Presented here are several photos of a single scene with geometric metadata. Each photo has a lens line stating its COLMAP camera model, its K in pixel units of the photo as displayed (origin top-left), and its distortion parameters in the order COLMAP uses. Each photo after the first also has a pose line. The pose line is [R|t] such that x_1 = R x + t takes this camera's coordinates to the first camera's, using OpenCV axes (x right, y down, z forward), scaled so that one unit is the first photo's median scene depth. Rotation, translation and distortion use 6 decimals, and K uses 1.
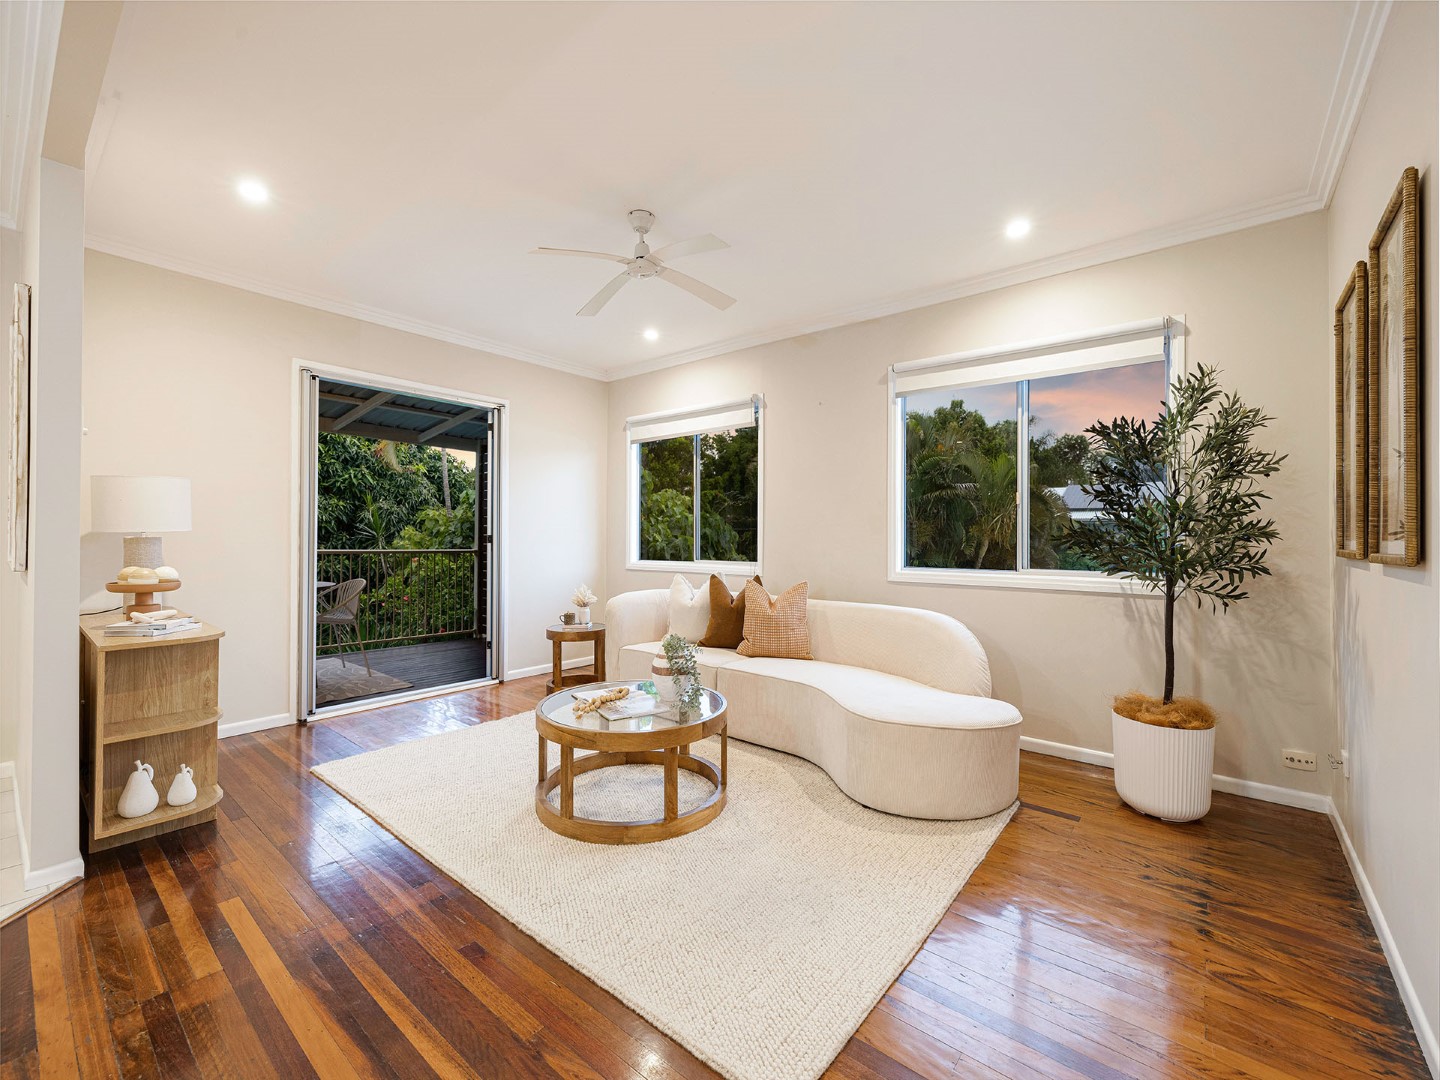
lens RADIAL K [[608.6, 0, 723.0], [0, 608.6, 526.8], [0, 0, 1]] dist [-0.000509, -0.000049]
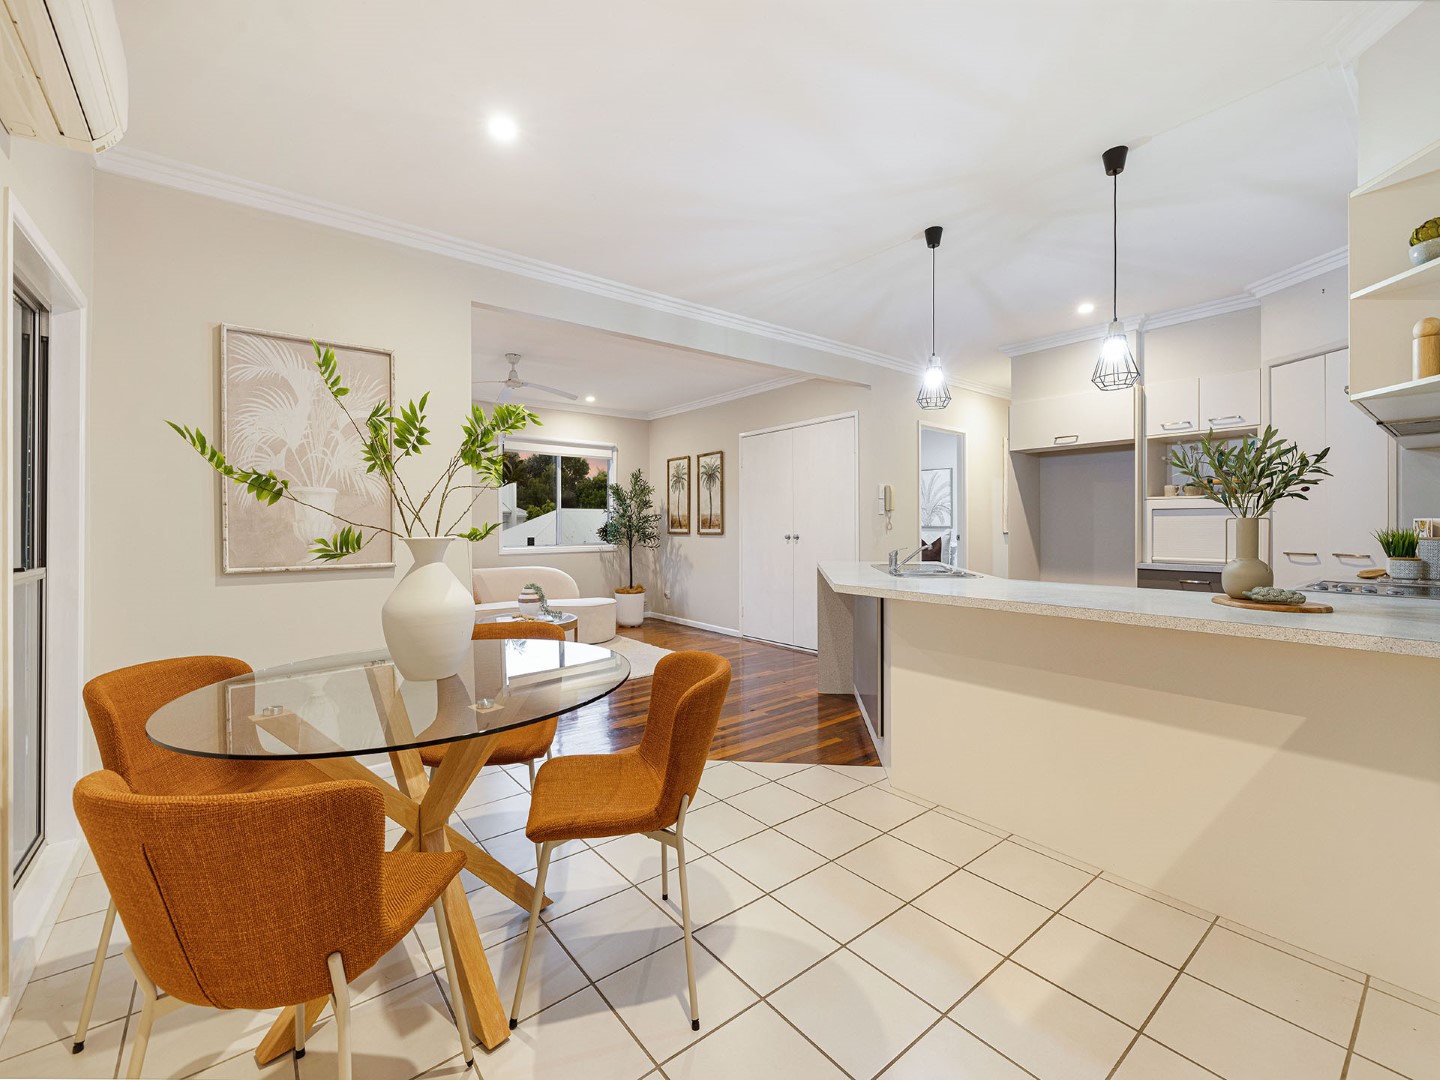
lens RADIAL K [[608.6, 0, 723.0], [0, 608.6, 526.8], [0, 0, 1]] dist [-0.000509, -0.000049]
pose [[0.208050, -0.000830, 0.978118, -2.023397], [-0.012412, 0.999917, 0.003489, -0.008517], [-0.978039, -0.012866, 0.208022, -0.010466]]
